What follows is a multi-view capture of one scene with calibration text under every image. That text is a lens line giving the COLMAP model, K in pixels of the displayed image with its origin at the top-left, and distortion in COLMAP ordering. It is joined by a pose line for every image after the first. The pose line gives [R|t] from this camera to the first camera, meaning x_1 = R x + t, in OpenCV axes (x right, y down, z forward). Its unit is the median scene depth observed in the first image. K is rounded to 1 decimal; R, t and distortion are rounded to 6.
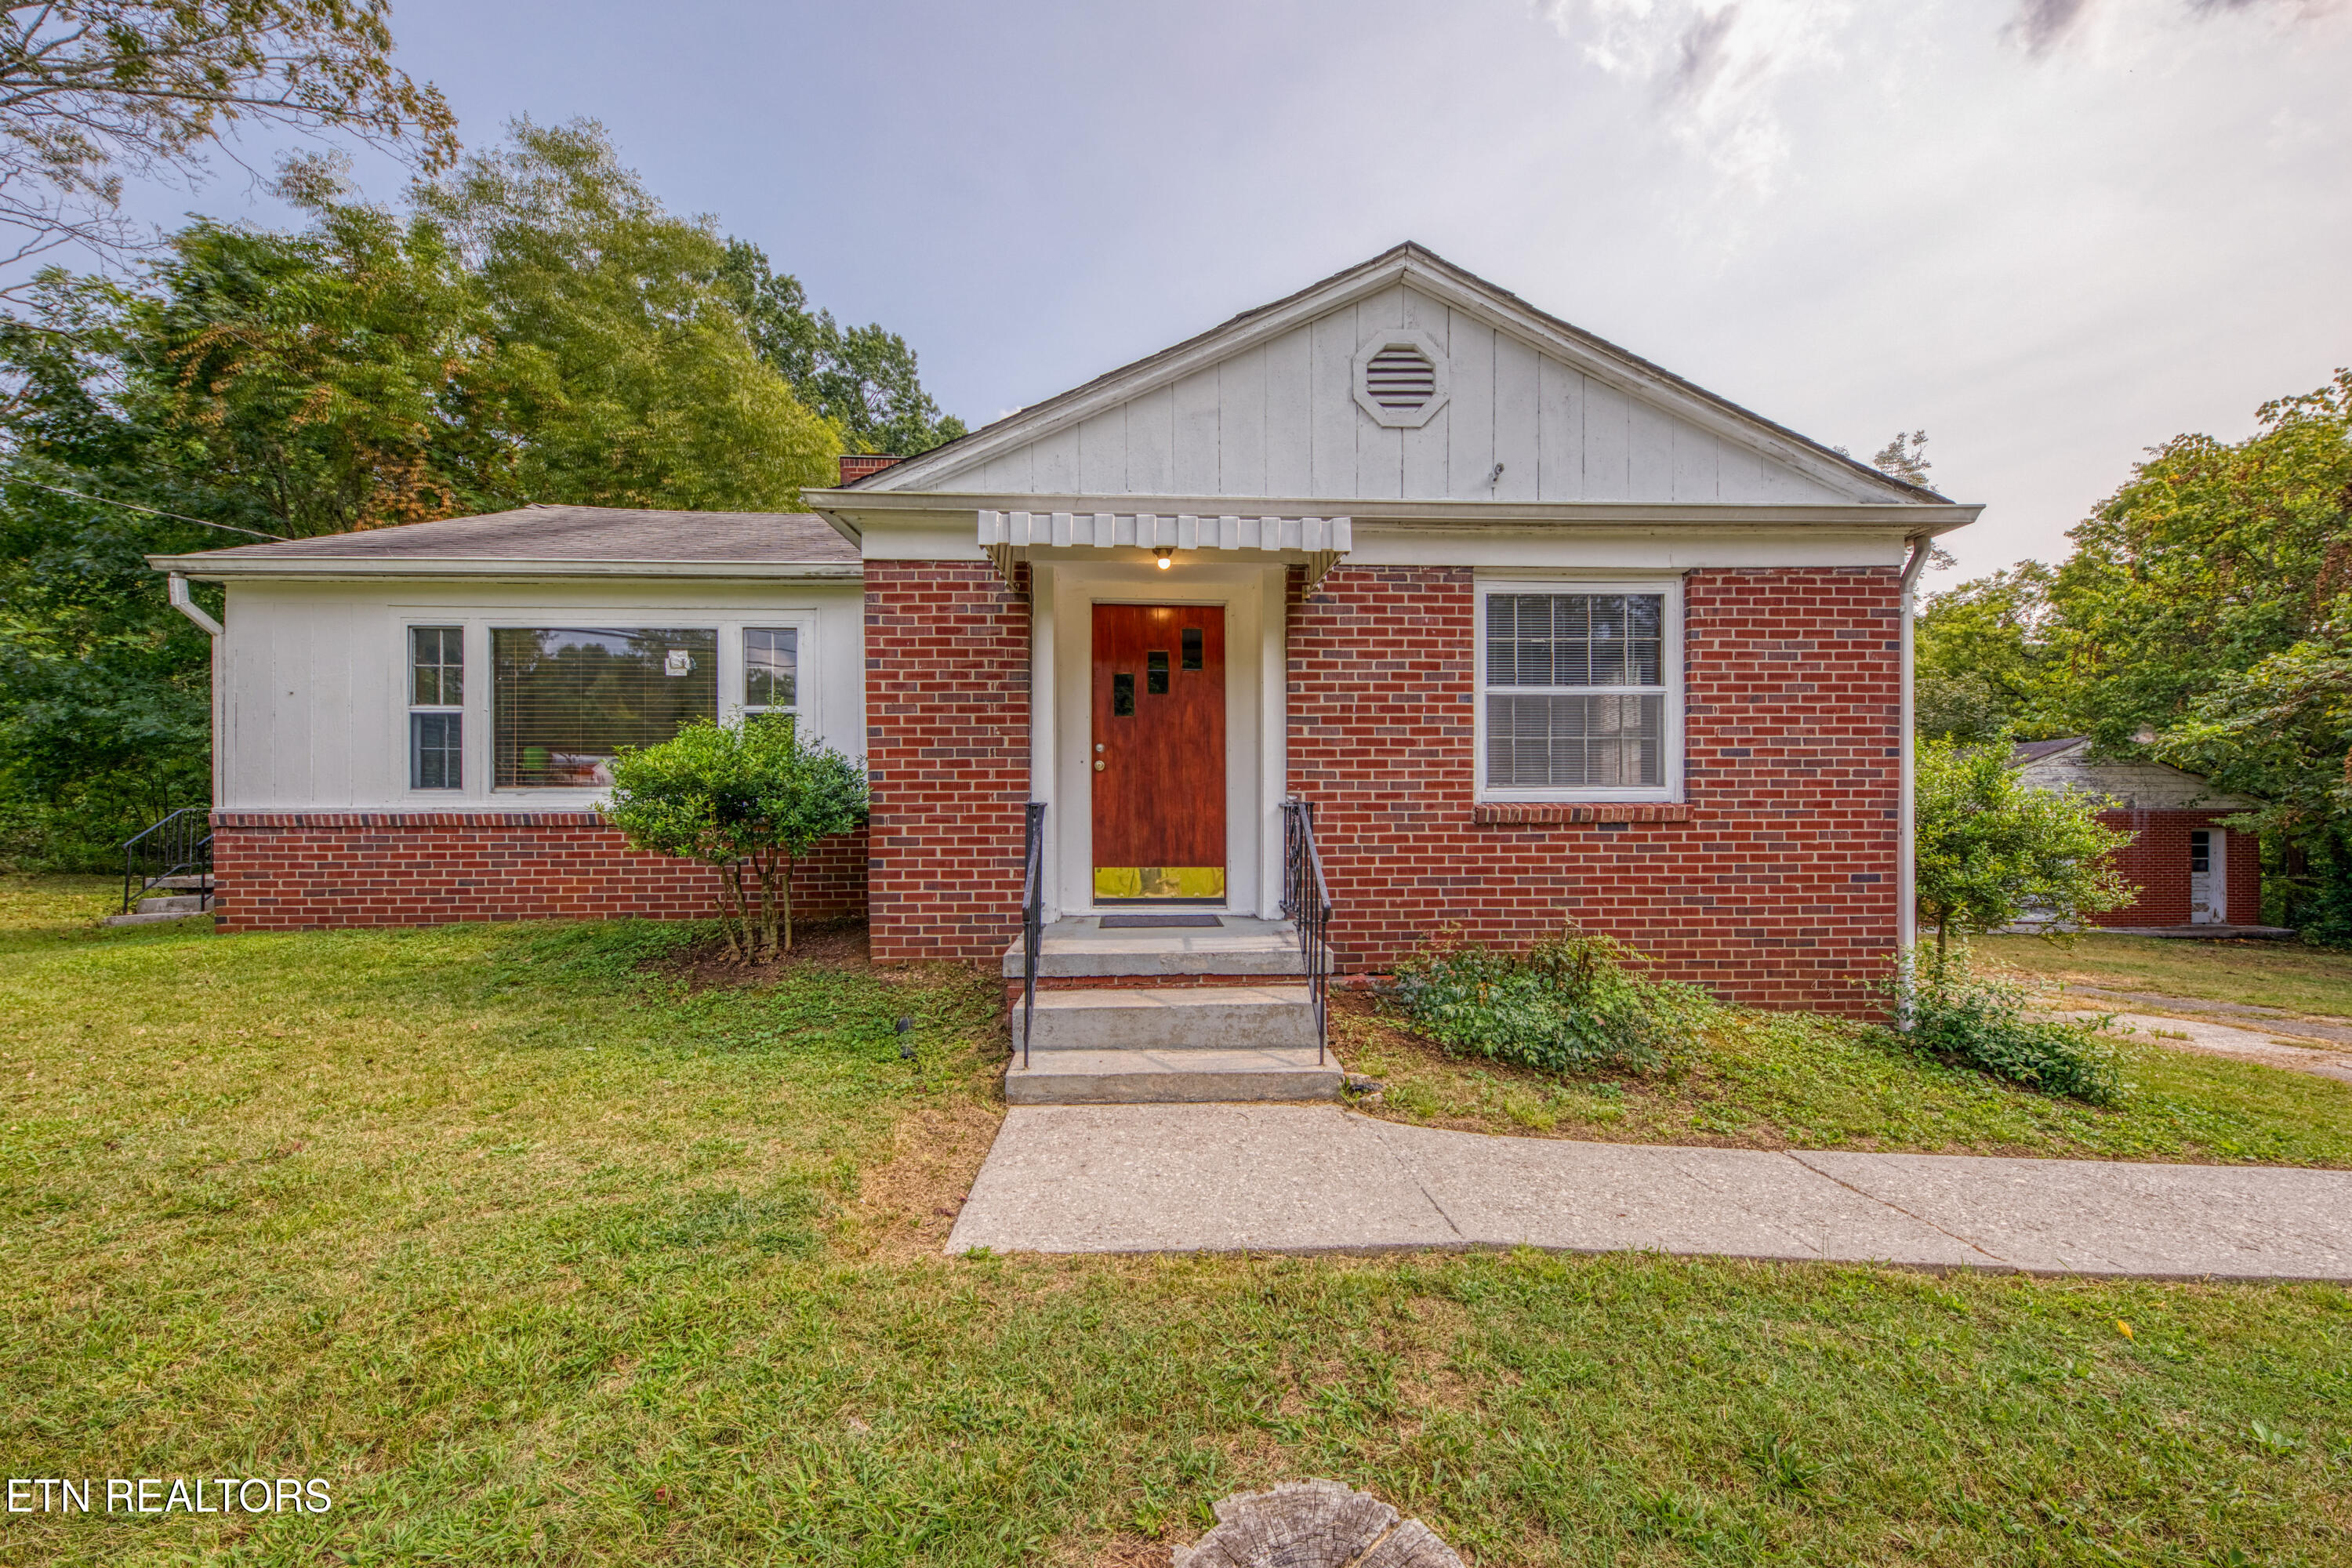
lens RADIAL K [[828.4, 0, 1162.8], [0, 828.4, 802.8], [0, 0, 1]] dist [0.010382, -0.007038]
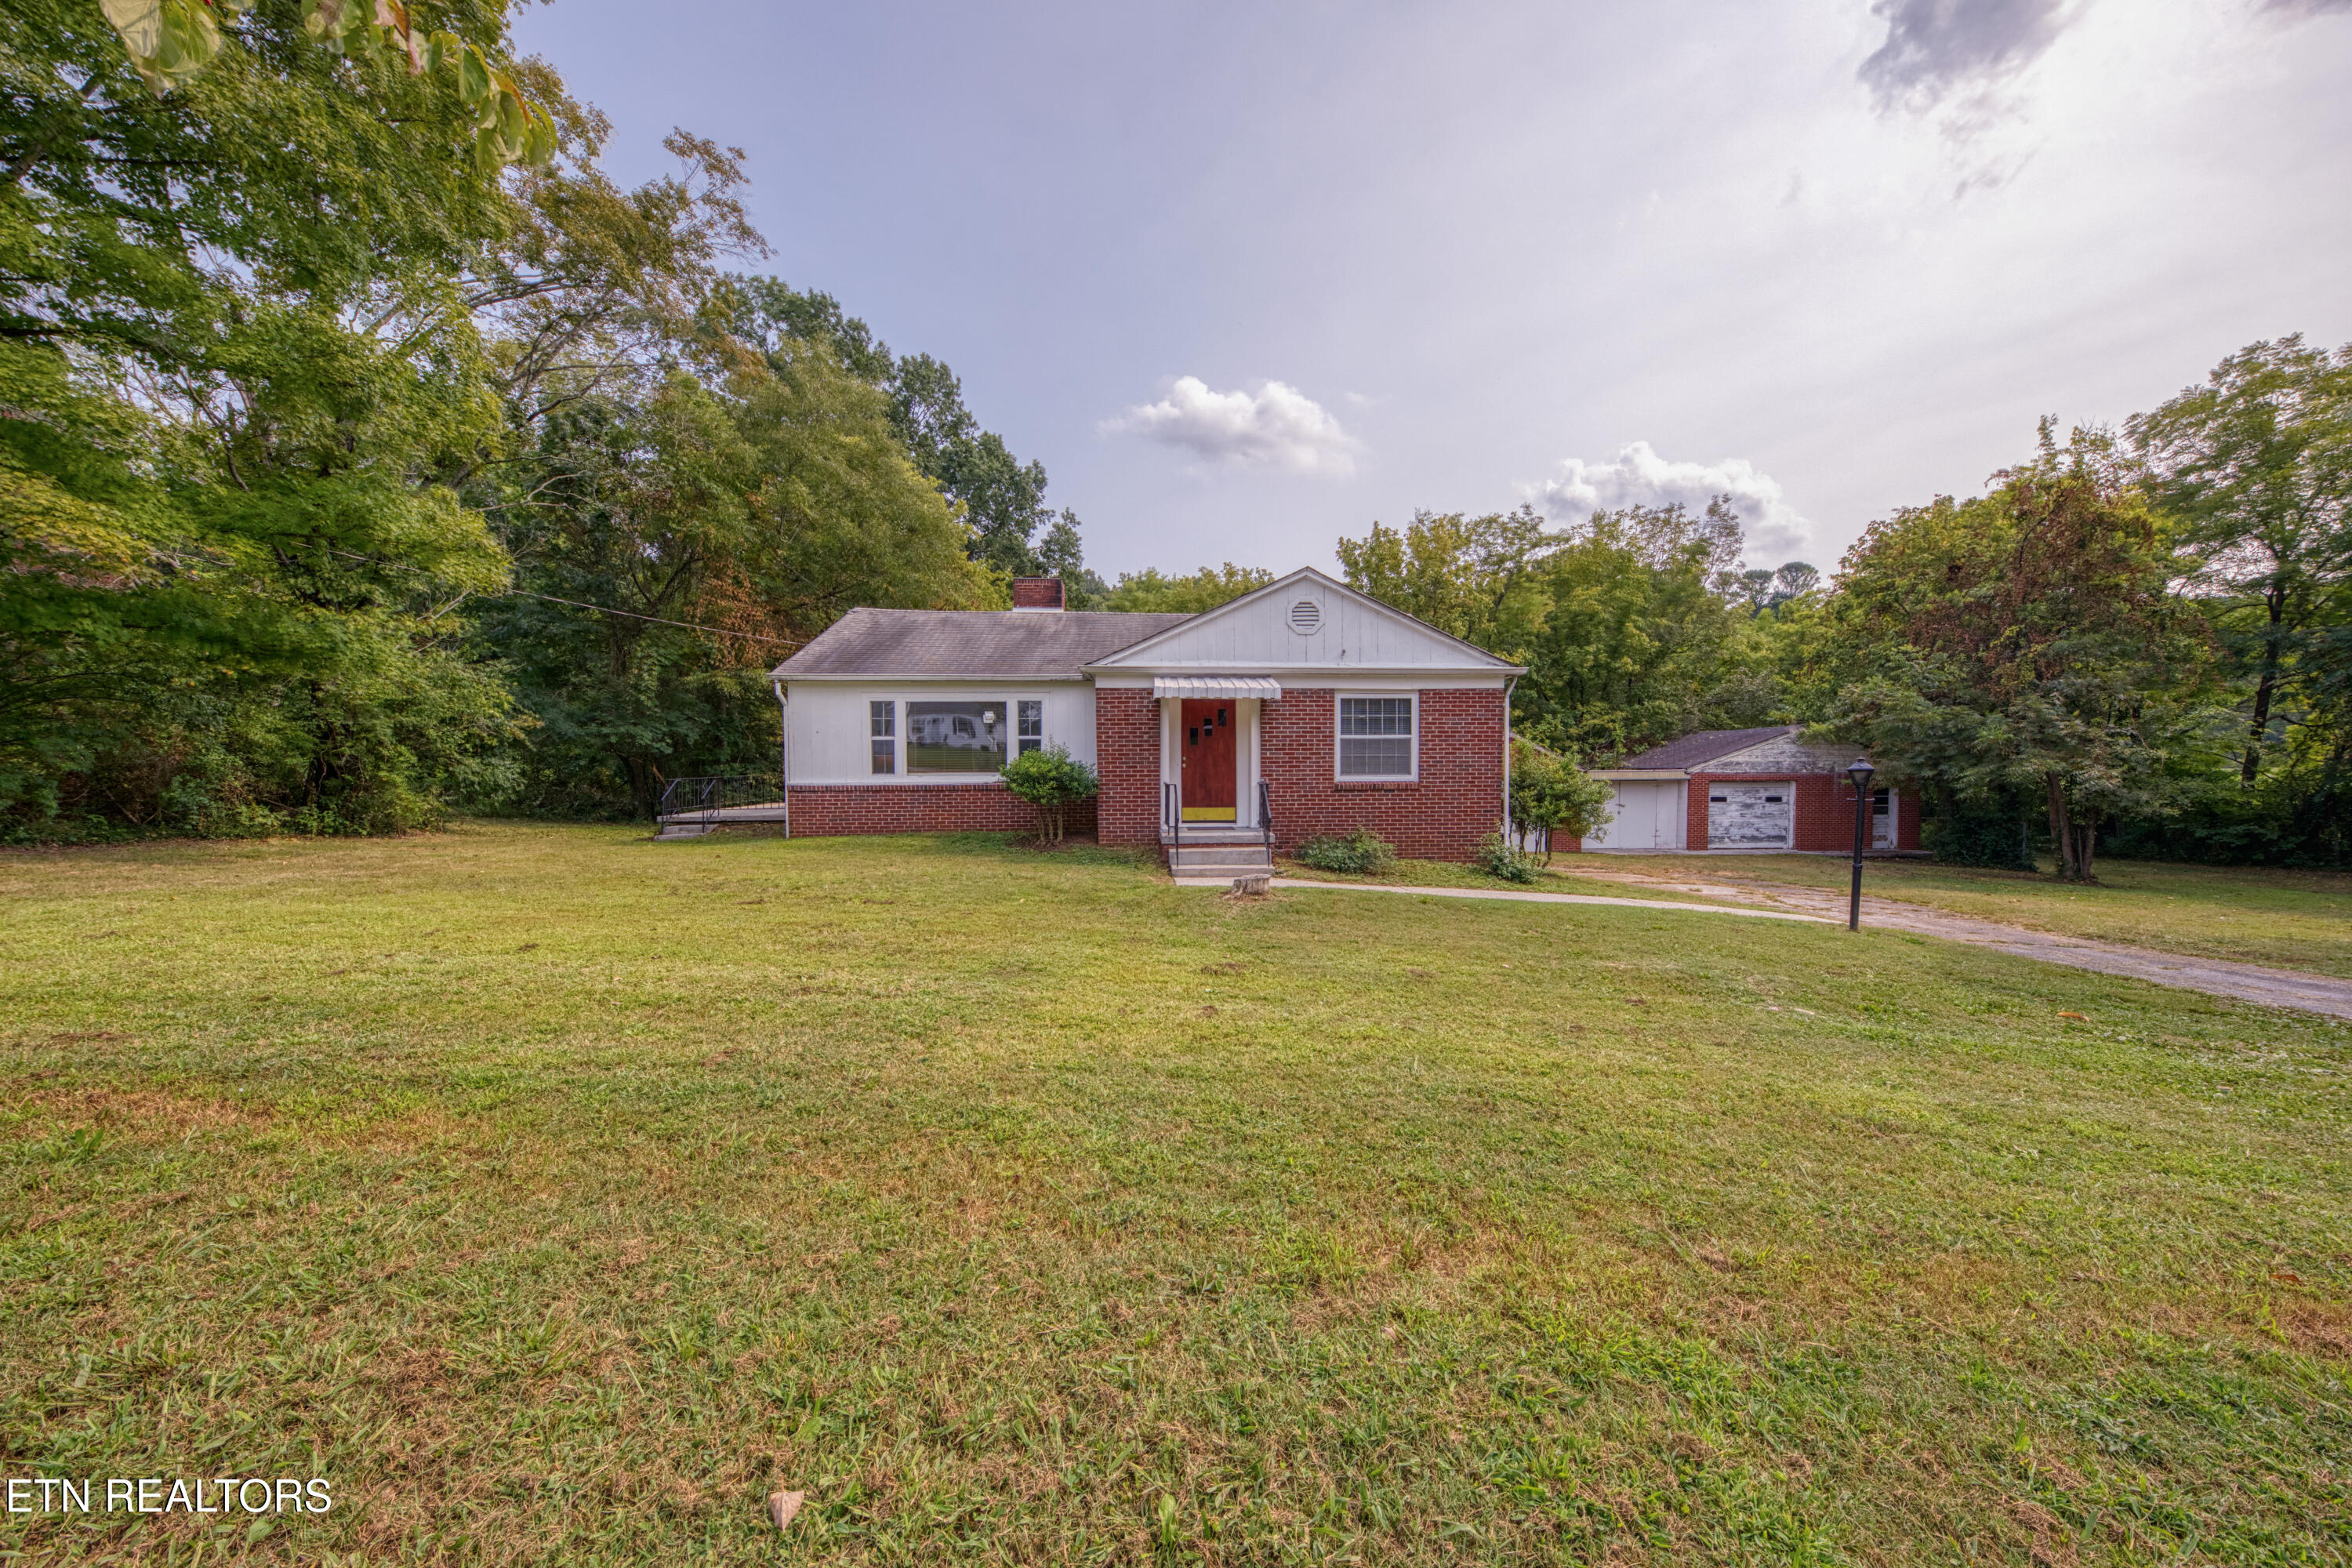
lens RADIAL K [[828.4, 0, 1162.8], [0, 828.4, 802.8], [0, 0, 1]] dist [0.010382, -0.007038]
pose [[0.999951, -0.001700, 0.009800, -0.143700], [0.001129, 0.998319, 0.057950, -0.069036], [-0.009882, -0.057936, 0.998271, -1.264605]]
